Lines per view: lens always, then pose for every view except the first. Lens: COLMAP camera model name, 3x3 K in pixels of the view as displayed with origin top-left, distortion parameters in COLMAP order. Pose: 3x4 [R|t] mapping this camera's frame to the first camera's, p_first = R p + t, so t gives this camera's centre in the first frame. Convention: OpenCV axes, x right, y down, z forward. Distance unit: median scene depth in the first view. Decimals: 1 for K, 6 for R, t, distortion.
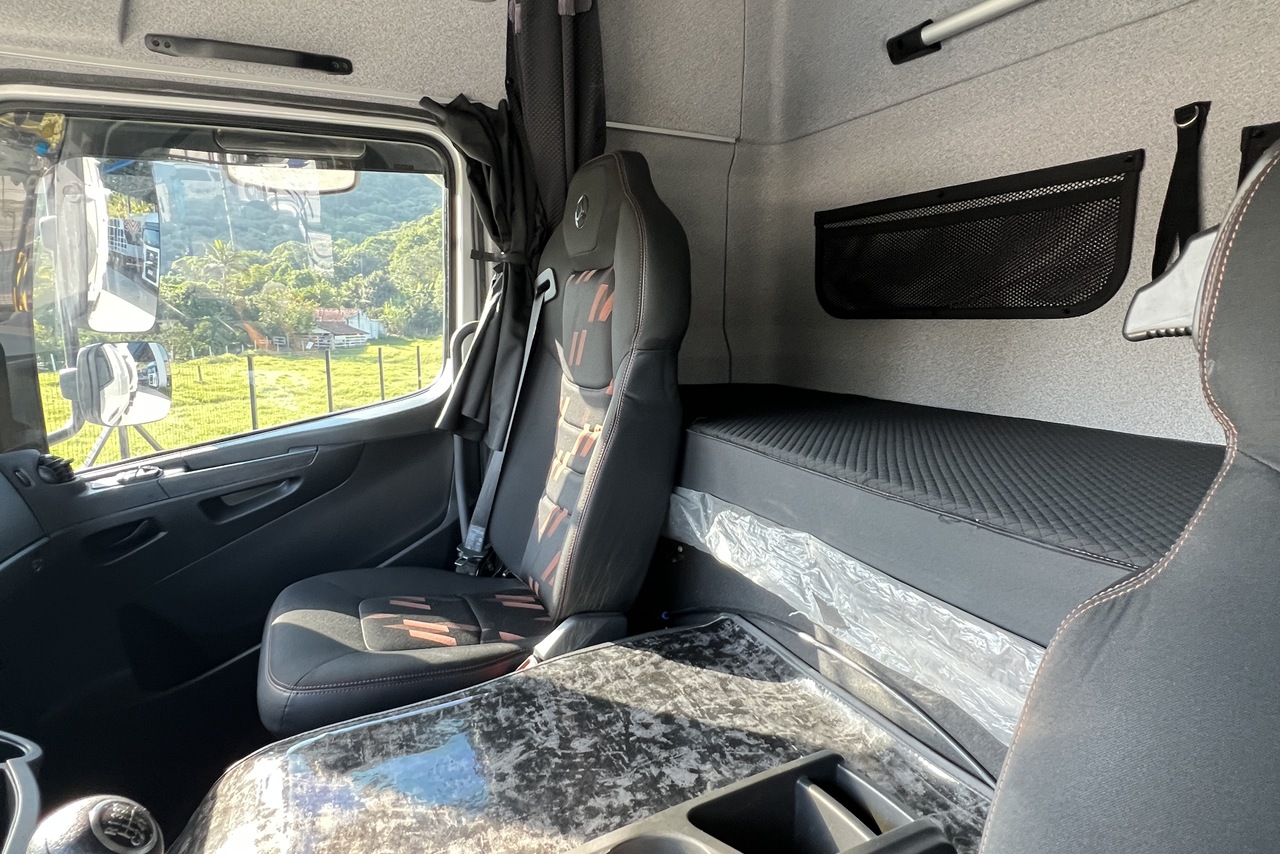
lens RADIAL K [[659.6, 0, 638.2], [0, 659.6, 431.3], [0, 0, 1]] dist [-0.000987, -0.002048]
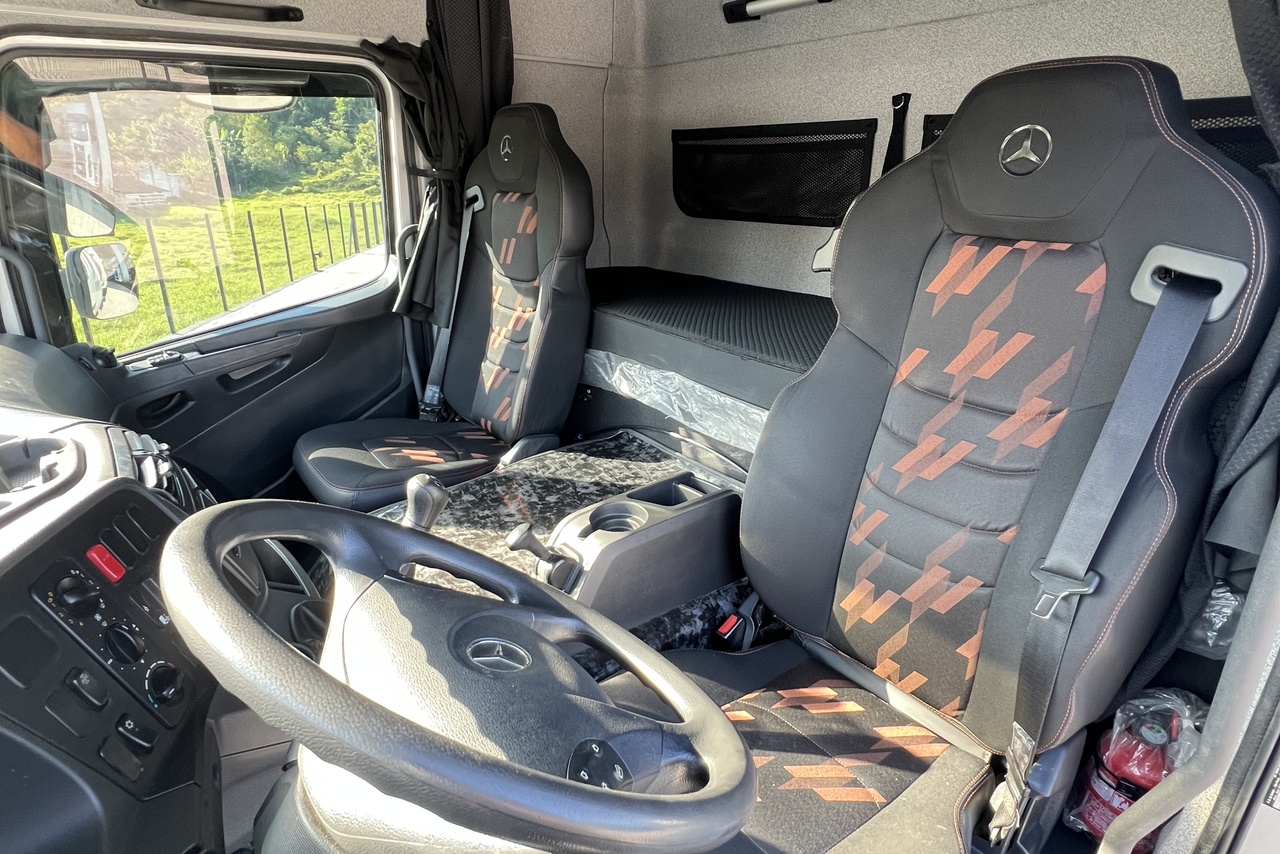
lens RADIAL K [[659.6, 0, 643.6], [0, 659.6, 423.4], [0, 0, 1]] dist [-0.000987, -0.002048]
pose [[0.975113, -0.067998, 0.211022, -0.134756], [0.026271, 0.980537, 0.194568, -0.035296], [-0.220145, -0.184182, 0.957921, -0.457043]]
